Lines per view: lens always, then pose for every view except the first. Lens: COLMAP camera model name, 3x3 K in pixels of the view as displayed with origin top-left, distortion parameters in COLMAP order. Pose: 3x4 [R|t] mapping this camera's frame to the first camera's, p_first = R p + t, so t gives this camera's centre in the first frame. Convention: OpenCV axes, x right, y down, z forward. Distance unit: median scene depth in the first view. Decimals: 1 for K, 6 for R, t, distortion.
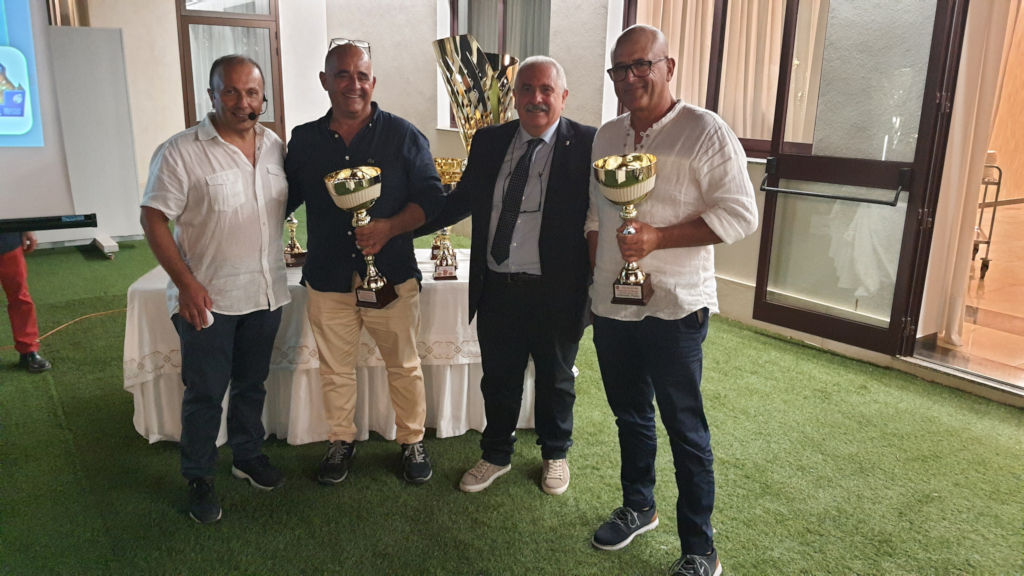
lens RADIAL K [[810.3, 0, 504.0], [0, 810.3, 302.3], [0, 0, 1]] dist [0.046207, -0.082940]
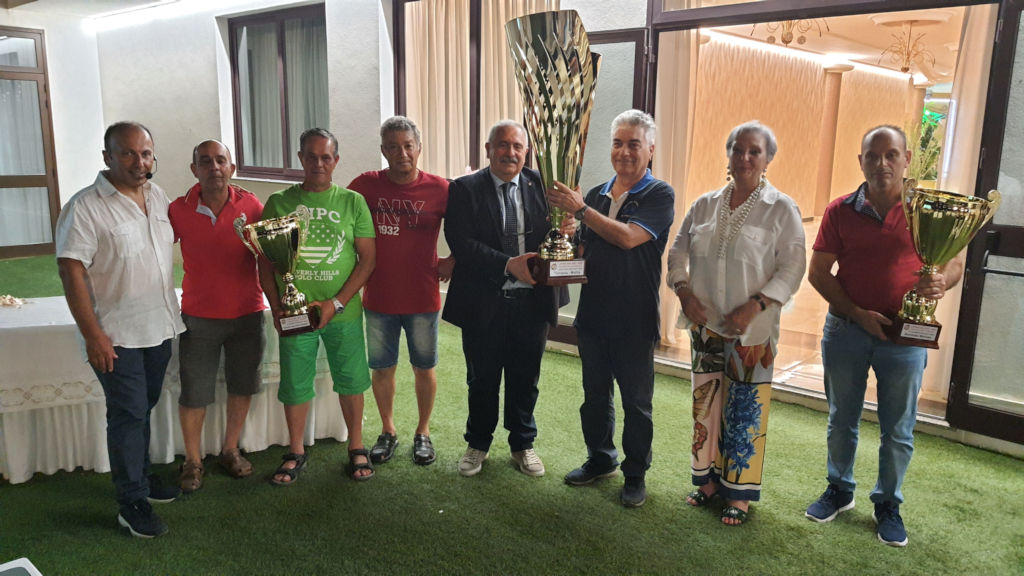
lens RADIAL K [[810.3, 0, 507.9], [0, 810.3, 303.3], [0, 0, 1]] dist [0.046207, -0.082940]
pose [[0.967472, -0.057313, 0.246399, 0.005620], [0.070563, 0.996479, -0.045282, 0.031808], [-0.242936, 0.061195, 0.968110, -0.152096]]
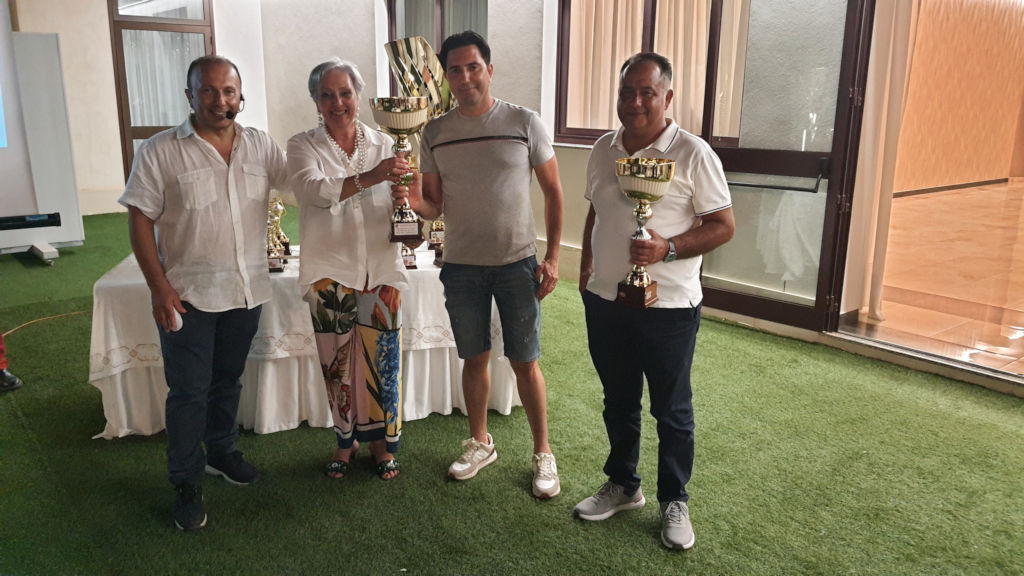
lens RADIAL K [[810.3, 0, 499.3], [0, 810.3, 284.2], [0, 0, 1]] dist [0.046207, -0.082940]
pose [[0.996630, -0.028205, 0.077031, -0.026889], [0.030129, 0.999260, -0.023930, 0.016541], [-0.076299, 0.026171, 0.996742, -0.043764]]
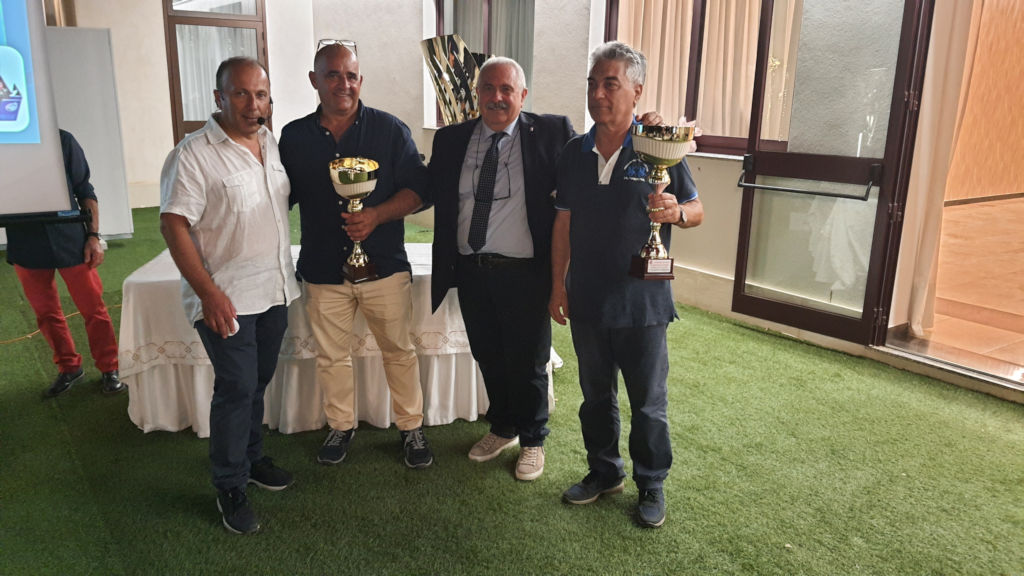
lens RADIAL K [[810.3, 0, 506.8], [0, 810.3, 298.4], [0, 0, 1]] dist [0.046207, -0.082940]
pose [[0.999786, -0.005086, 0.020033, 0.000438], [0.005186, 0.999974, -0.004976, 0.009279], [-0.020007, 0.005079, 0.999787, -0.027812]]
